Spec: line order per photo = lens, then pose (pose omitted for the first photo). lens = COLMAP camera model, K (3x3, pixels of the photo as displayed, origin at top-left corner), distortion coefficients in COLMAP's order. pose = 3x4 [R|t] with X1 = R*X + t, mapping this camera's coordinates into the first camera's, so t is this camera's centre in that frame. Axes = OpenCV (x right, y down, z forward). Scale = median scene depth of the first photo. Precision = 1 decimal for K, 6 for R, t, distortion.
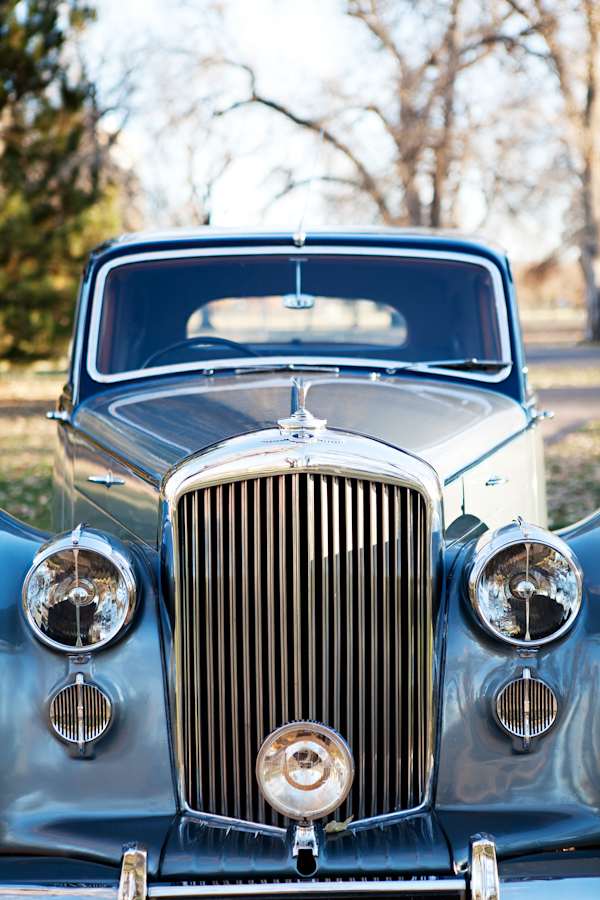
lens RADIAL K [[1780.9, 0, 297.7], [0, 1780.9, 449.3], [0, 0, 1]] dist [0.219228, 0.000000]
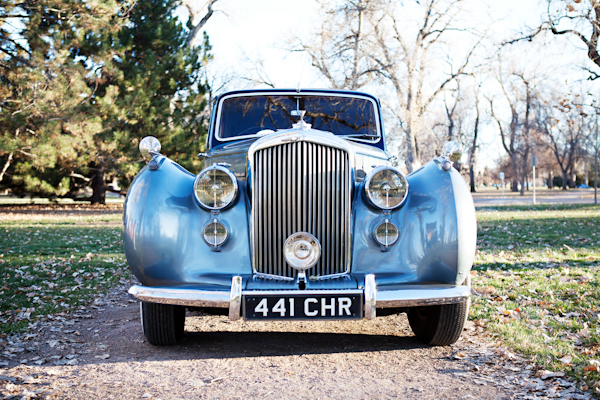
lens RADIAL K [[740.9, 0, 296.2], [0, 740.9, 198.3], [0, 0, 1]] dist [0.003379, 0.000000]
pose [[0.999888, 0.012382, 0.008438, -0.013193], [-0.011742, 0.997330, -0.072079, 0.167494], [-0.009308, 0.071972, 0.997363, -0.074076]]
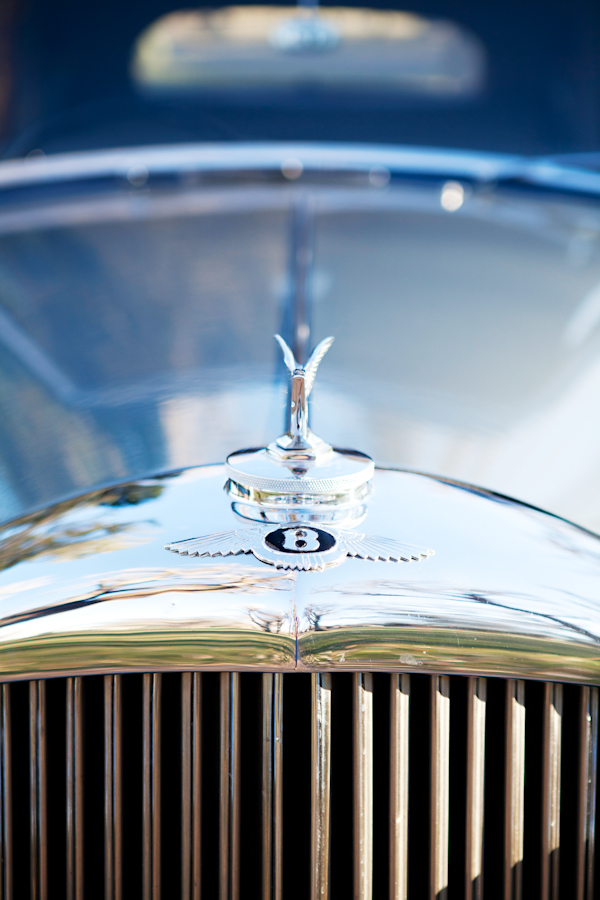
lens RADIAL K [[1780.9, 0, 298.4], [0, 1780.9, 449.0], [0, 0, 1]] dist [0.219228, 0.000000]
pose [[0.999868, 0.013365, -0.009289, 0.005212], [-0.011687, 0.986750, 0.161829, -0.071105], [0.011328, -0.161699, 0.986775, 0.667774]]
